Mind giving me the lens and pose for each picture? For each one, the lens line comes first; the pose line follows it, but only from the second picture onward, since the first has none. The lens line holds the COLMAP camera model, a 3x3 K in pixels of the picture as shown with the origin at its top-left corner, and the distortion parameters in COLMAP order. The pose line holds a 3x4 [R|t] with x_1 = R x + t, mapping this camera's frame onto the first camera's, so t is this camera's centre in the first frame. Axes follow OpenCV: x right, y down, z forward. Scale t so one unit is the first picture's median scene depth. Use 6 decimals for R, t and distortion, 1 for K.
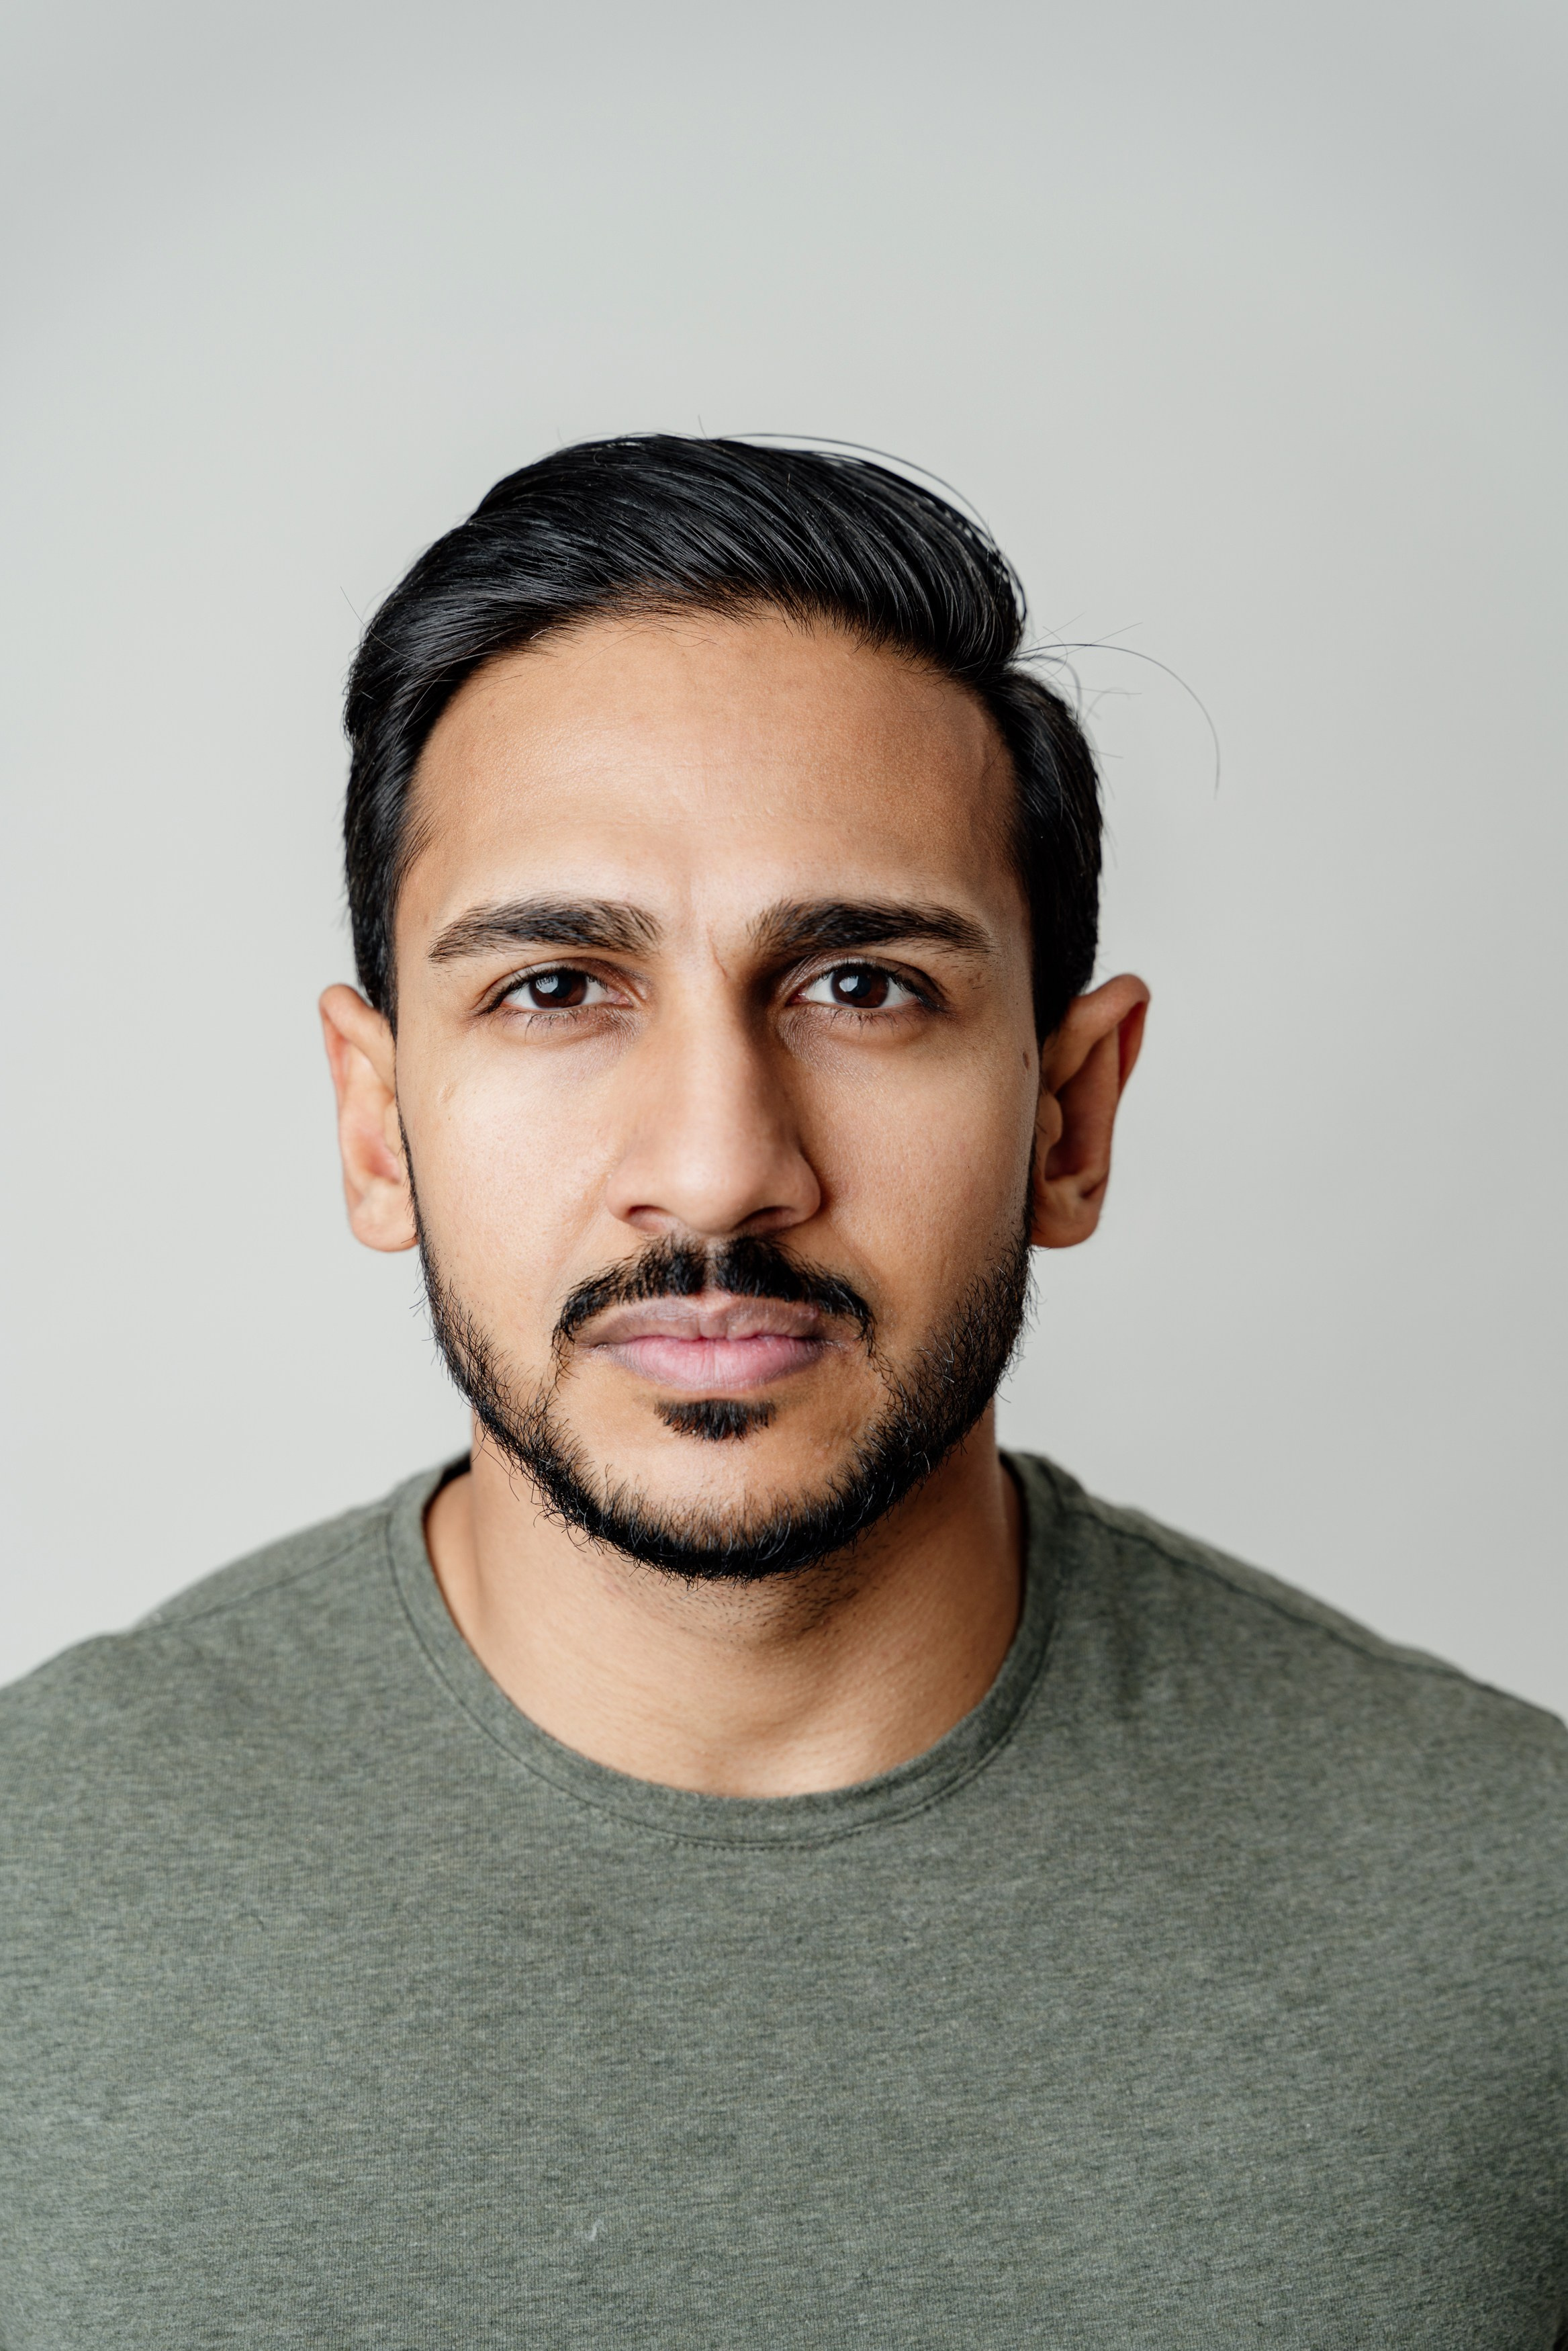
lens RADIAL K [[5372.7, 0, 793.0], [0, 5372.7, 1162.3], [0, 0, 1]] dist [0.193405, 0.000000]
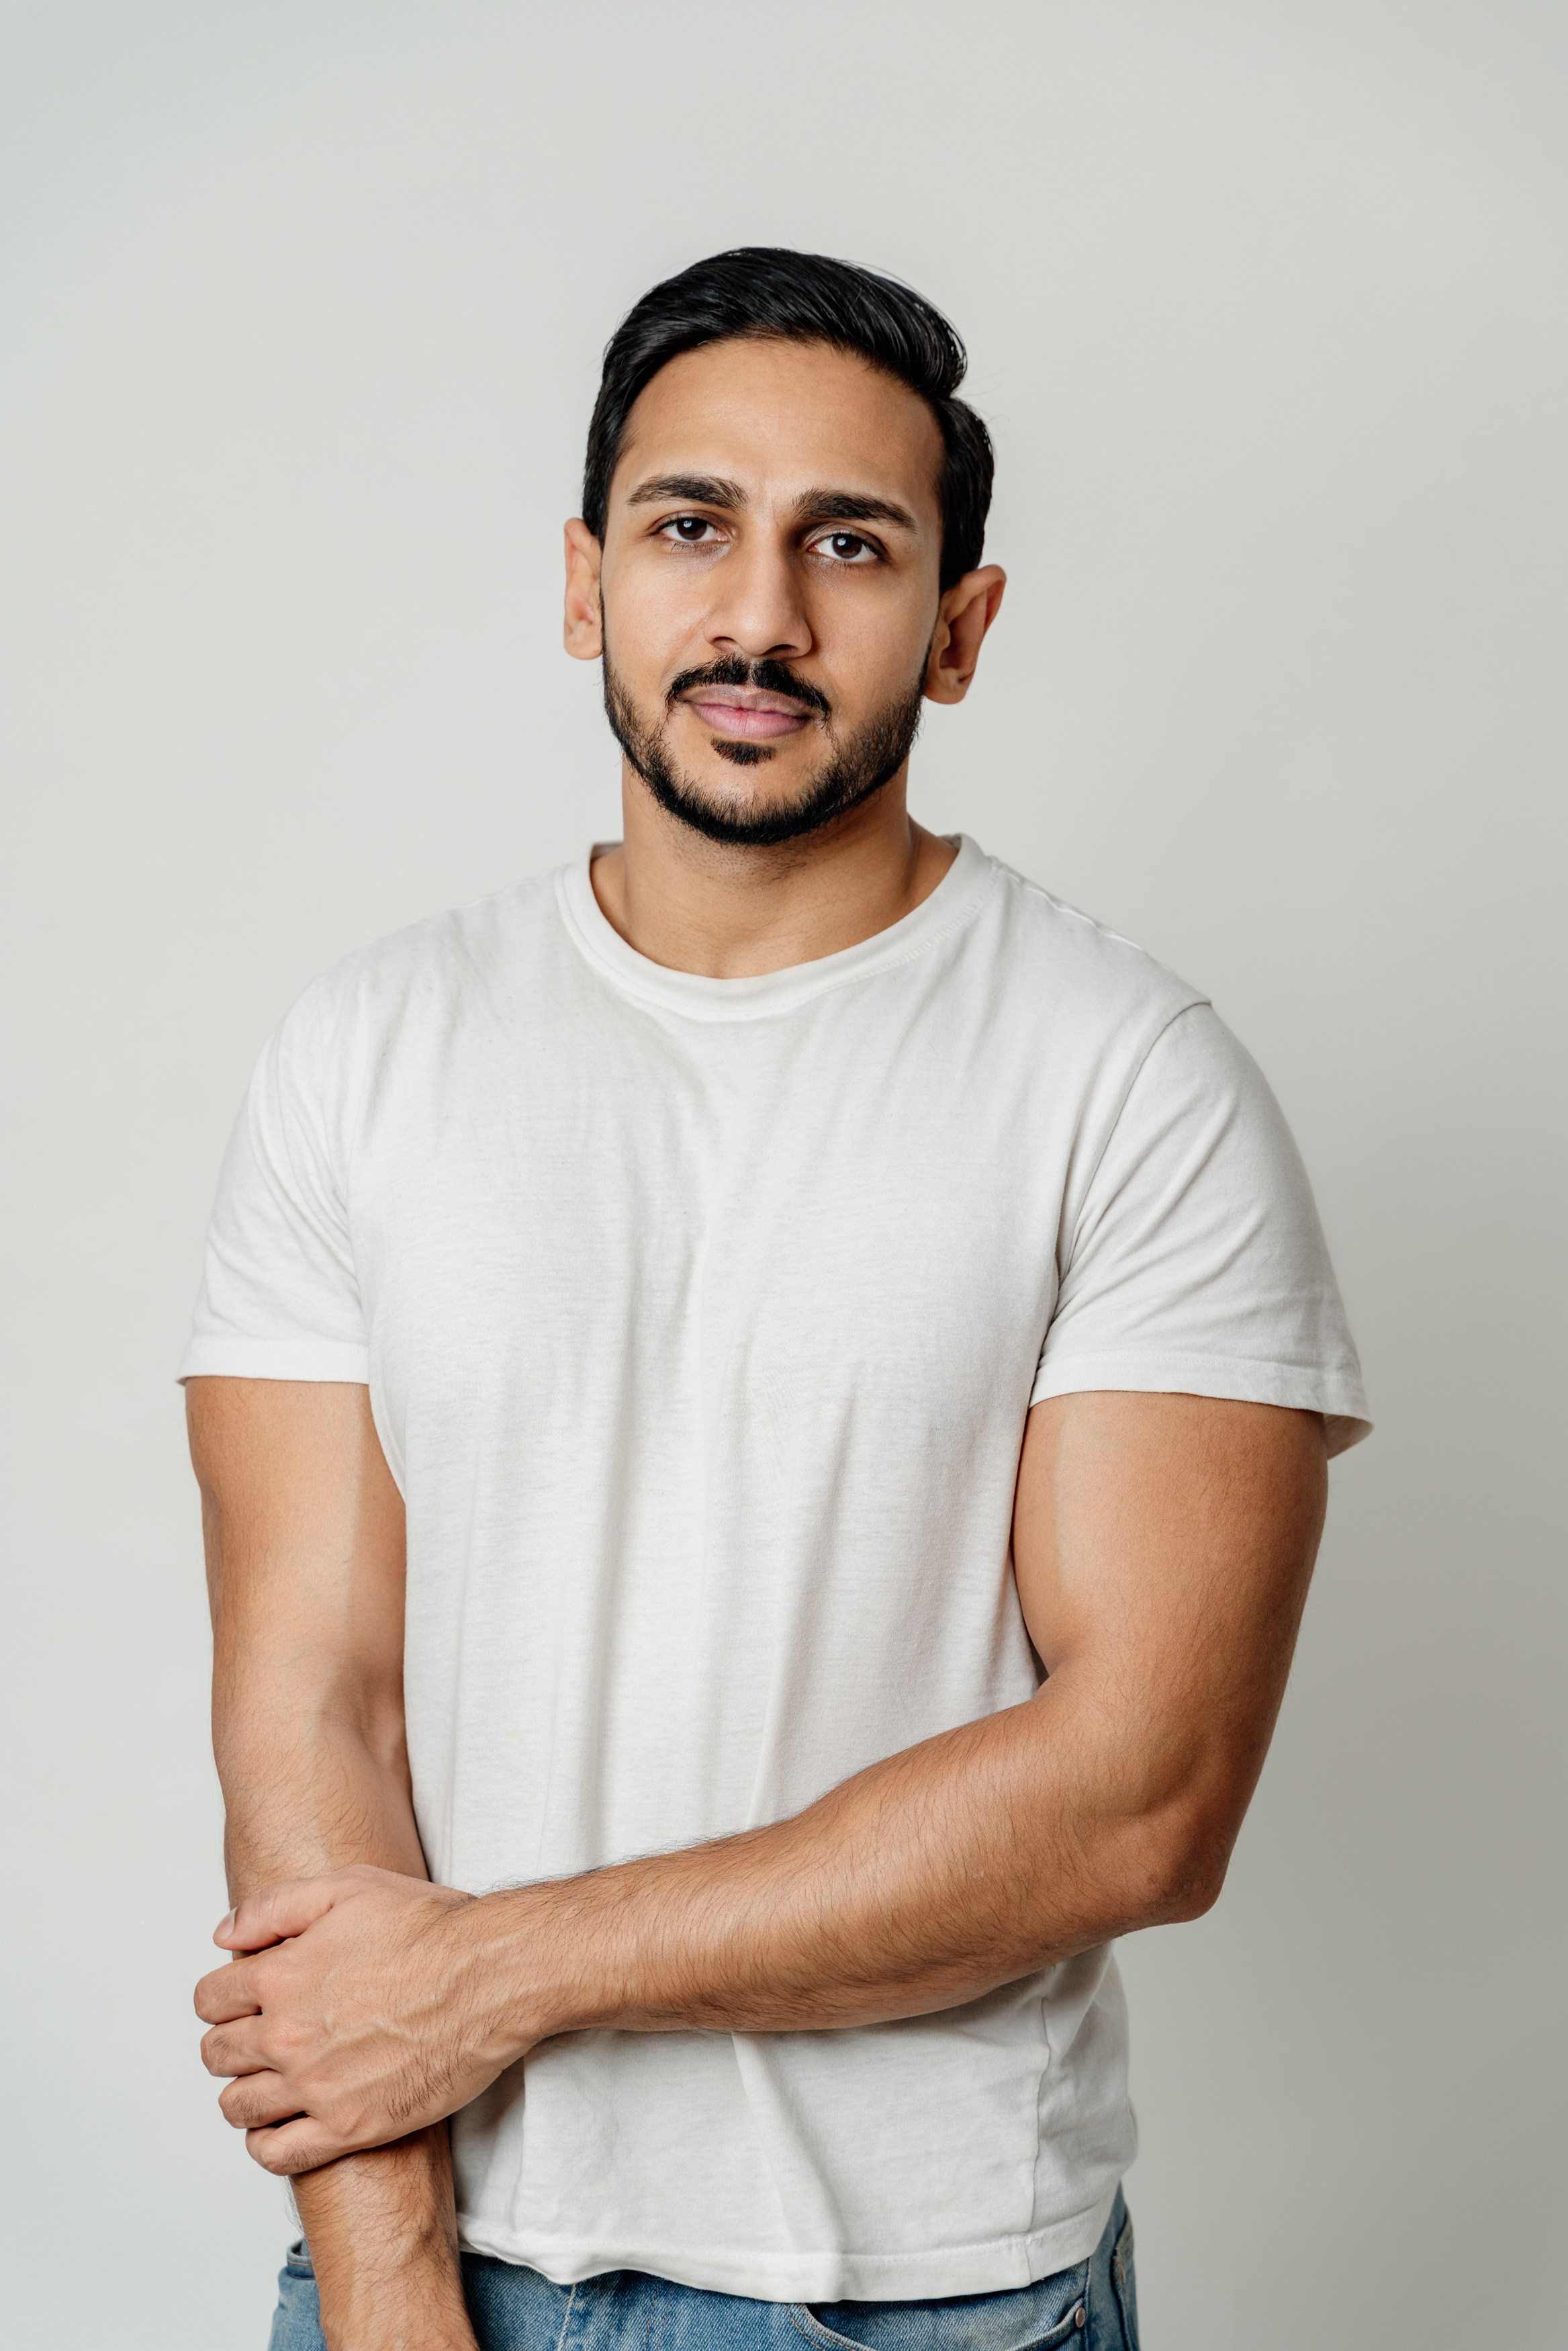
lens RADIAL K [[5372.7, 0, 785.6], [0, 5372.7, 1165.0], [0, 0, 1]] dist [0.193405, 0.000000]
pose [[0.991542, 0.129523, -0.008221, 0.033069], [-0.128990, 0.990493, 0.047808, 0.091266], [0.014335, -0.046343, 0.998823, -0.877818]]
